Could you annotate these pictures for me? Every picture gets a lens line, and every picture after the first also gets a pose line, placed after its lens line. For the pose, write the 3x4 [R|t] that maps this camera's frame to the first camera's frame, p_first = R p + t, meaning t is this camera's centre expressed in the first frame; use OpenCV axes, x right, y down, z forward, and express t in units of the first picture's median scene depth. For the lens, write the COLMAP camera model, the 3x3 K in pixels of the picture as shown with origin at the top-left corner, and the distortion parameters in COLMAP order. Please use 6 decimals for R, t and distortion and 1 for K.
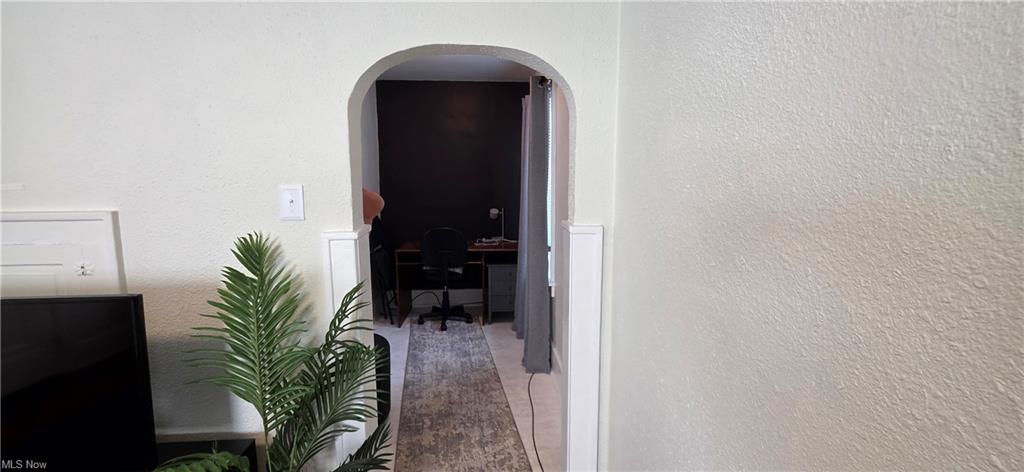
lens RADIAL K [[408.0, 0, 515.7], [0, 408.0, 221.5], [0, 0, 1]] dist [0.000065, -0.000077]
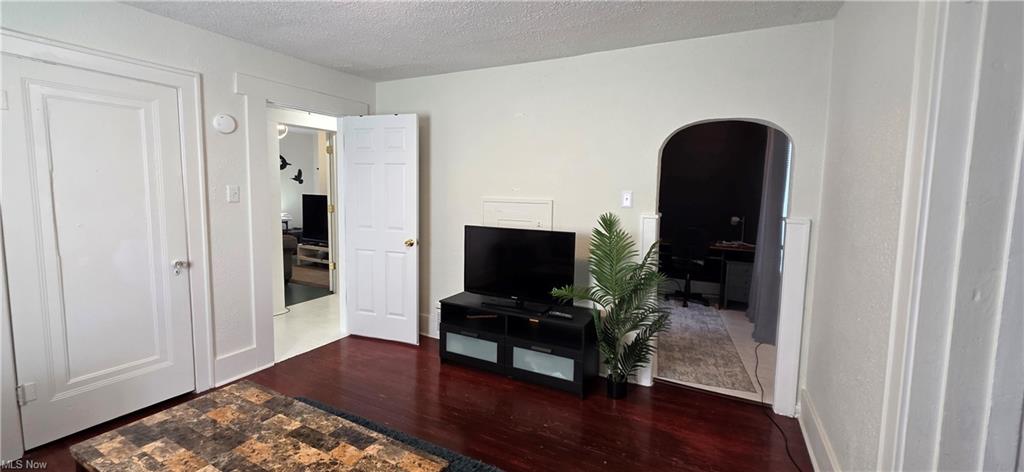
lens RADIAL K [[408.0, 0, 515.7], [0, 408.0, 221.5], [0, 0, 1]] dist [0.000065, -0.000077]
pose [[0.853524, 0.059266, -0.517671, 0.024380], [-0.078538, 0.996793, -0.015373, 0.066113], [0.515100, 0.053778, 0.855441, -0.492331]]
